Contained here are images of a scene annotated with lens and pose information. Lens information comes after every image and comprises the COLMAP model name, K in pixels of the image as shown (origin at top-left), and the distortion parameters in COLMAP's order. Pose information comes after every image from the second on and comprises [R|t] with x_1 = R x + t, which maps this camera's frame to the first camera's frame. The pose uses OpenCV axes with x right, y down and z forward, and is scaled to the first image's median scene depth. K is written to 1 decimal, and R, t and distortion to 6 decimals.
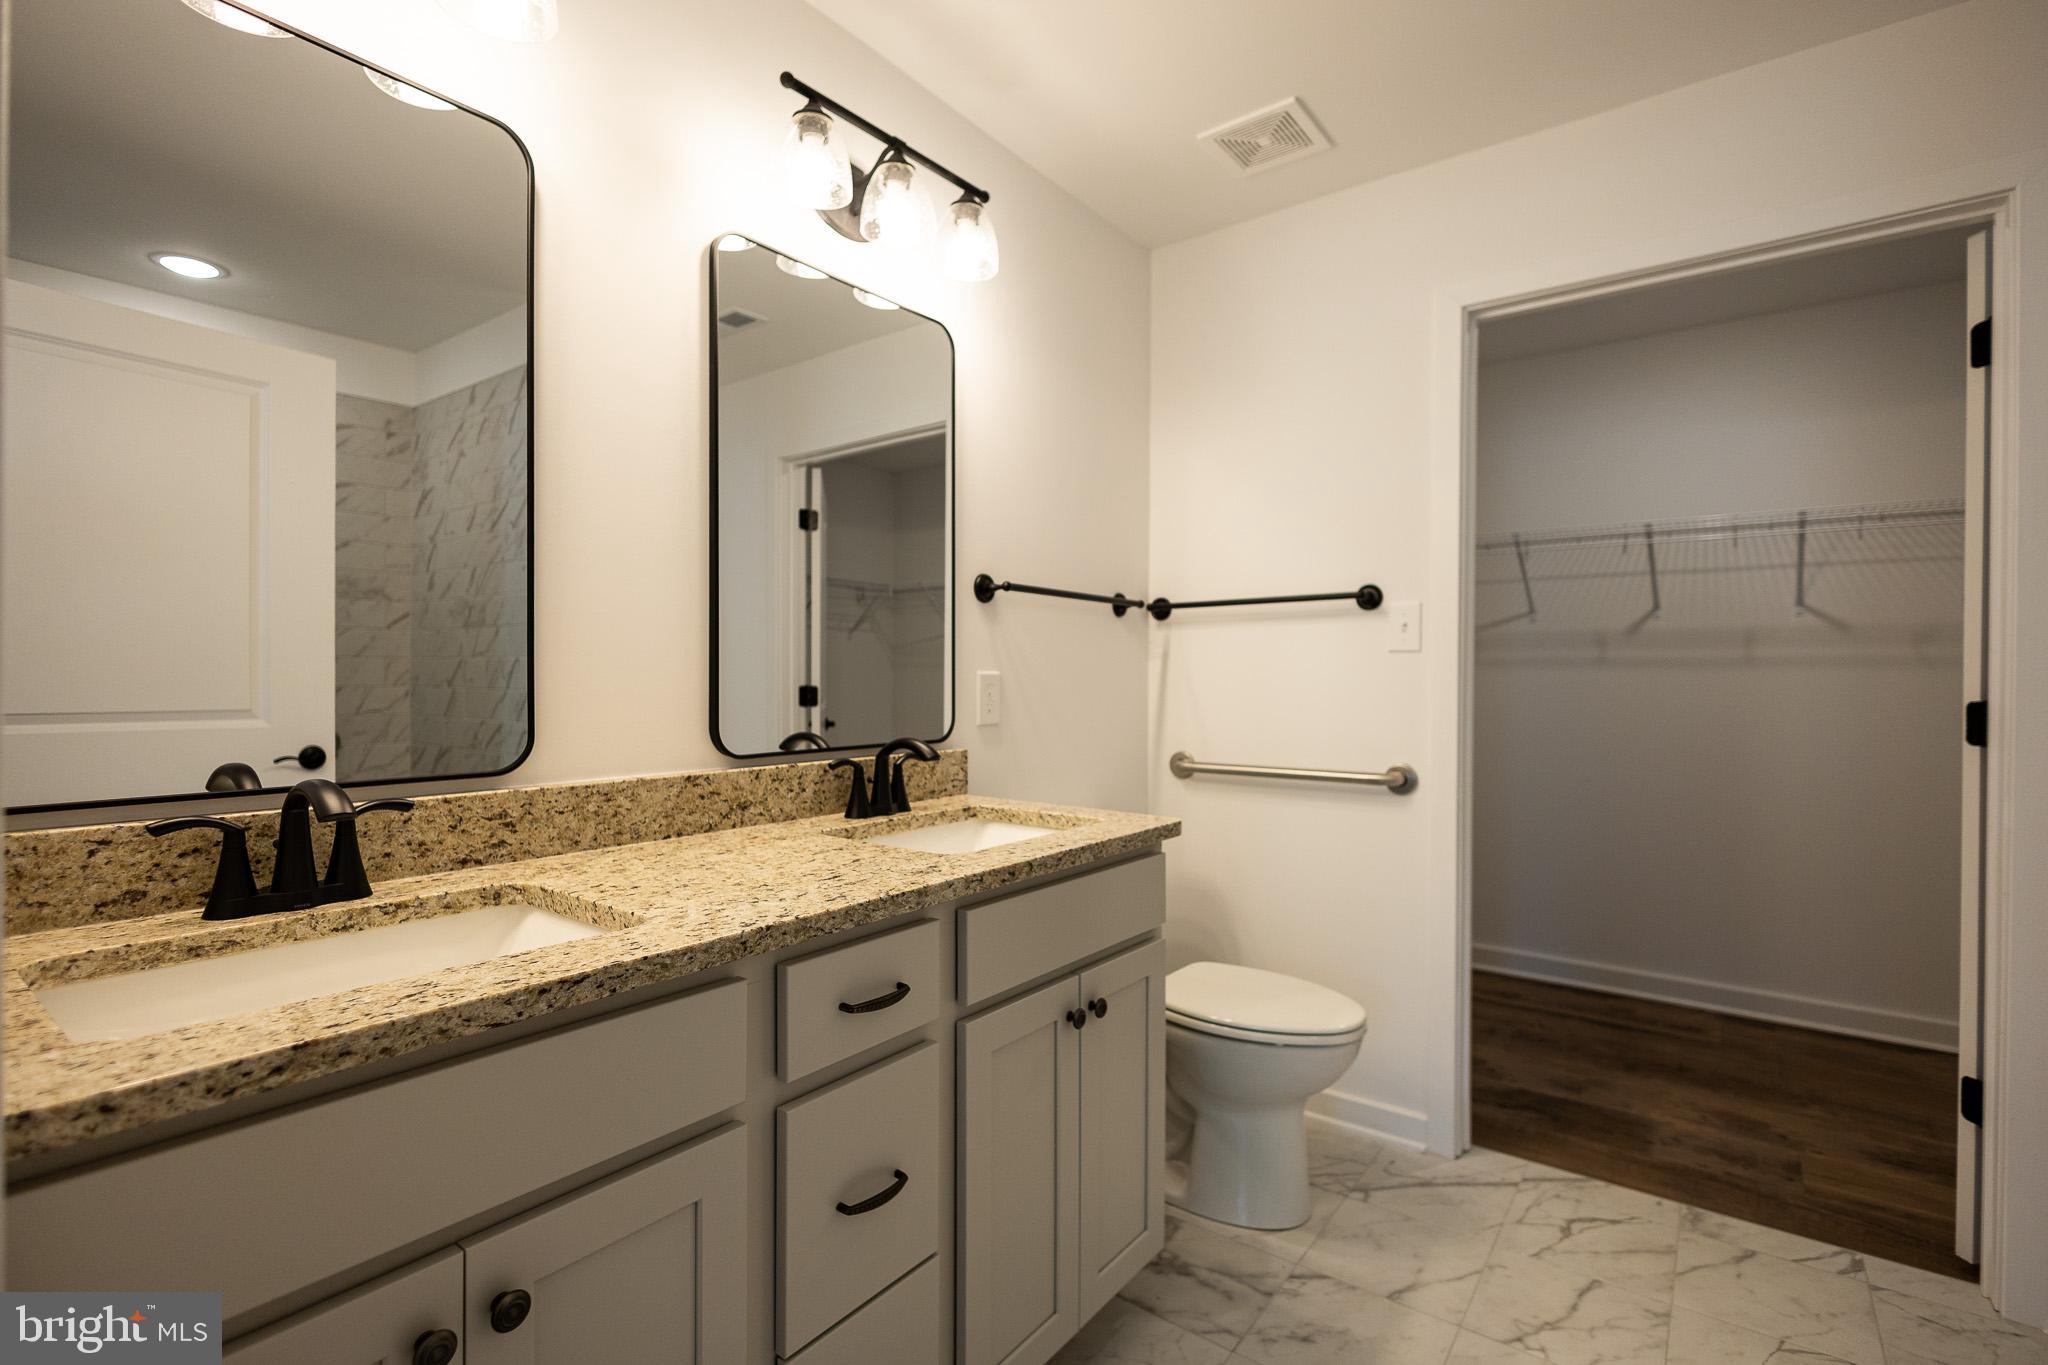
lens RADIAL K [[947.6, 0, 1024.0], [0, 947.6, 682.5], [0, 0, 1]] dist [-0.000115, -0.000010]
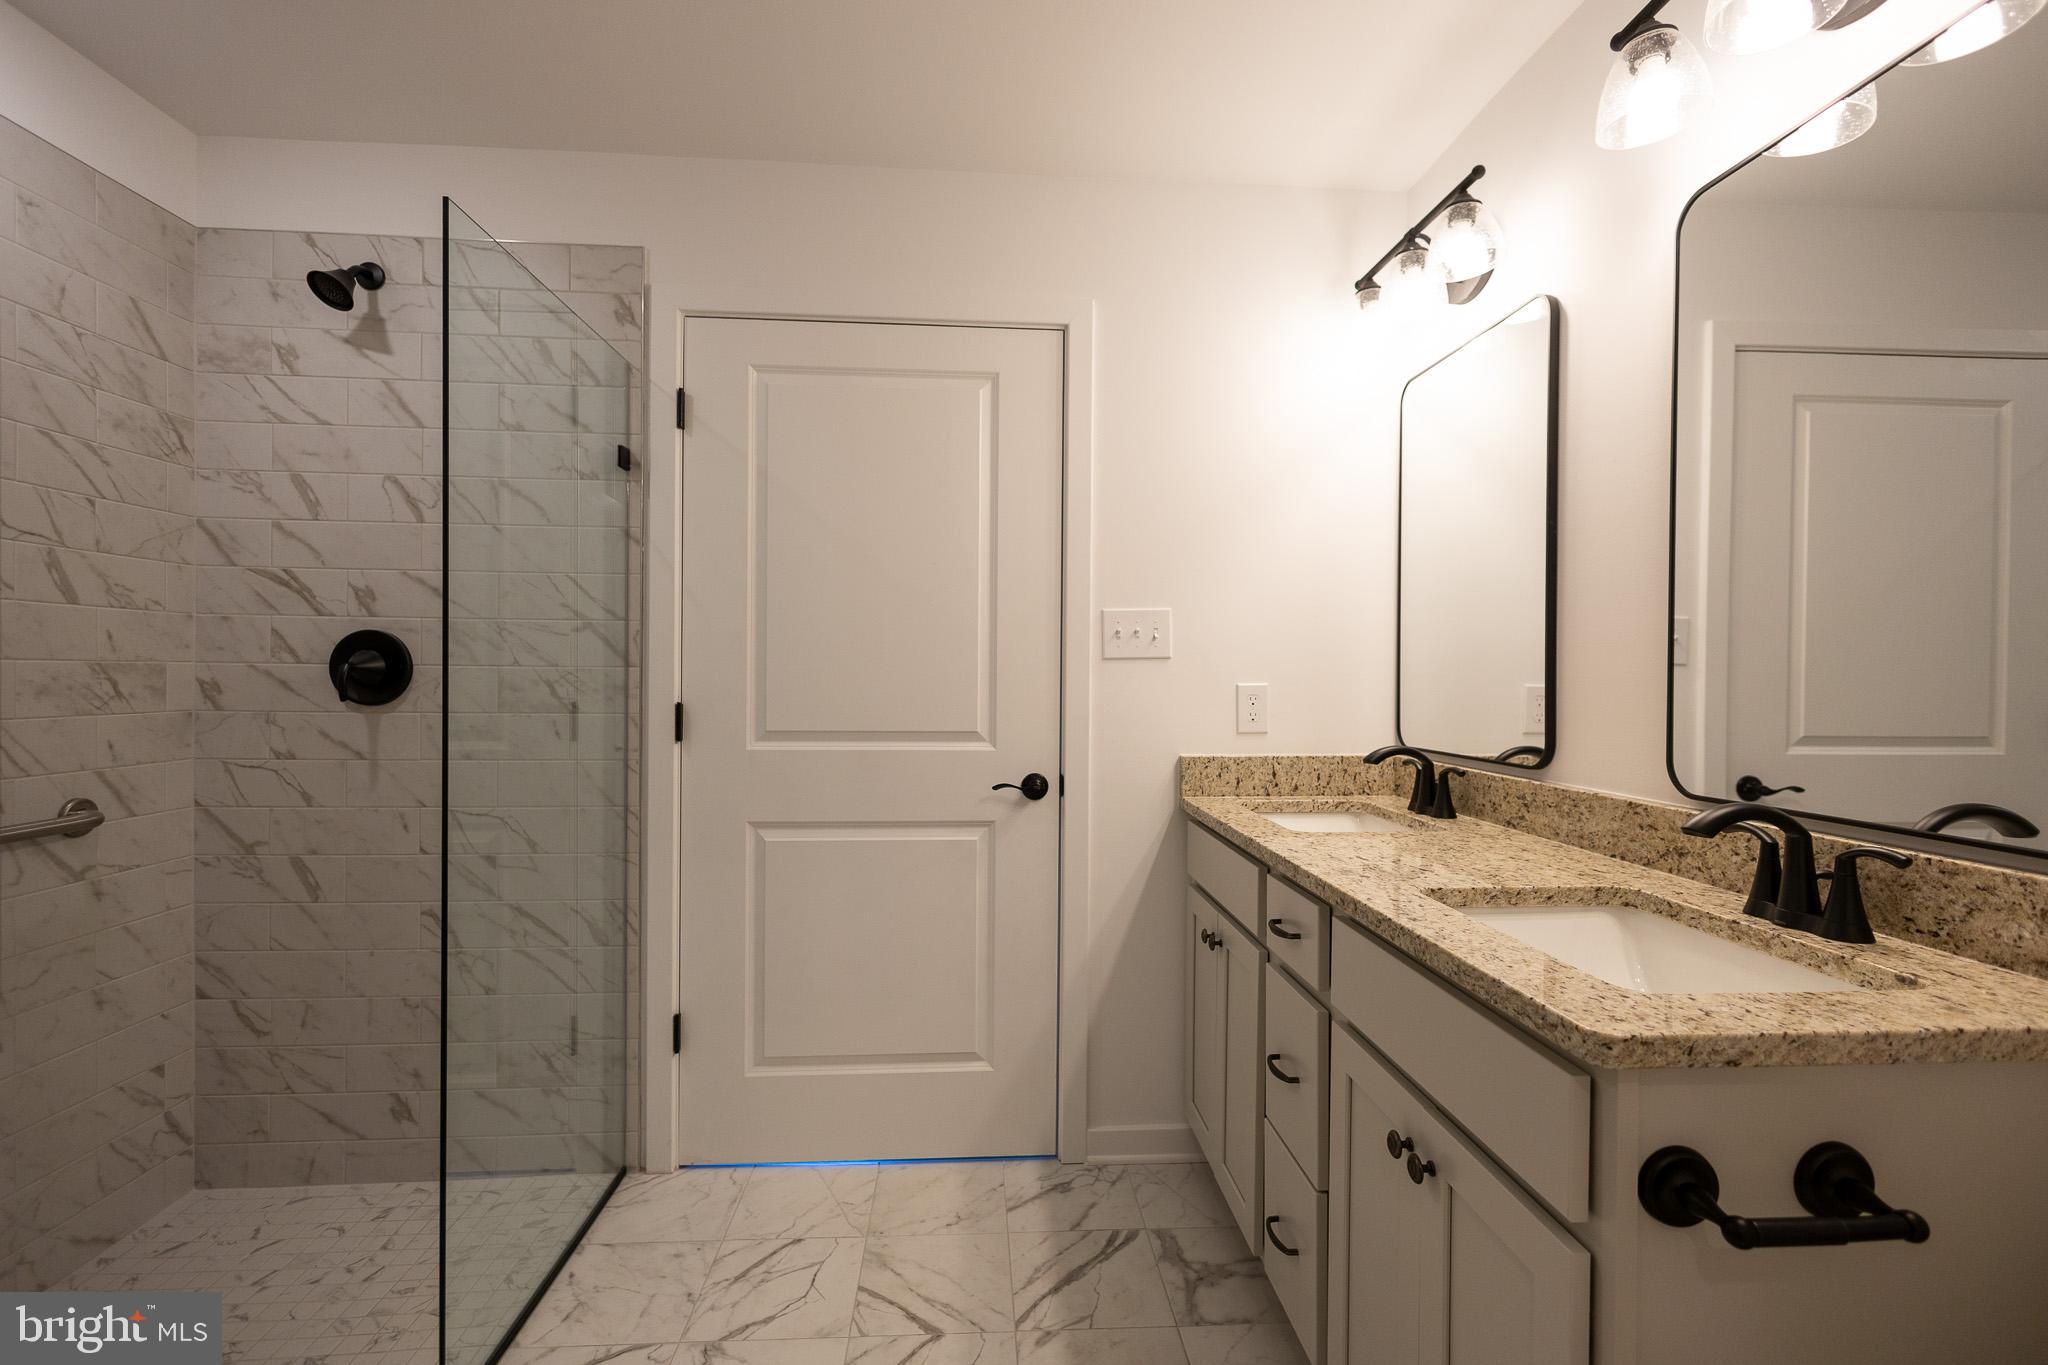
lens RADIAL K [[947.6, 0, 1024.0], [0, 947.6, 682.5], [0, 0, 1]] dist [-0.000115, -0.000010]
pose [[-0.754013, -0.004758, -0.656843, 0.801454], [-0.016828, 0.999785, 0.012076, -0.027686], [0.656644, 0.020158, -0.753931, 1.382472]]
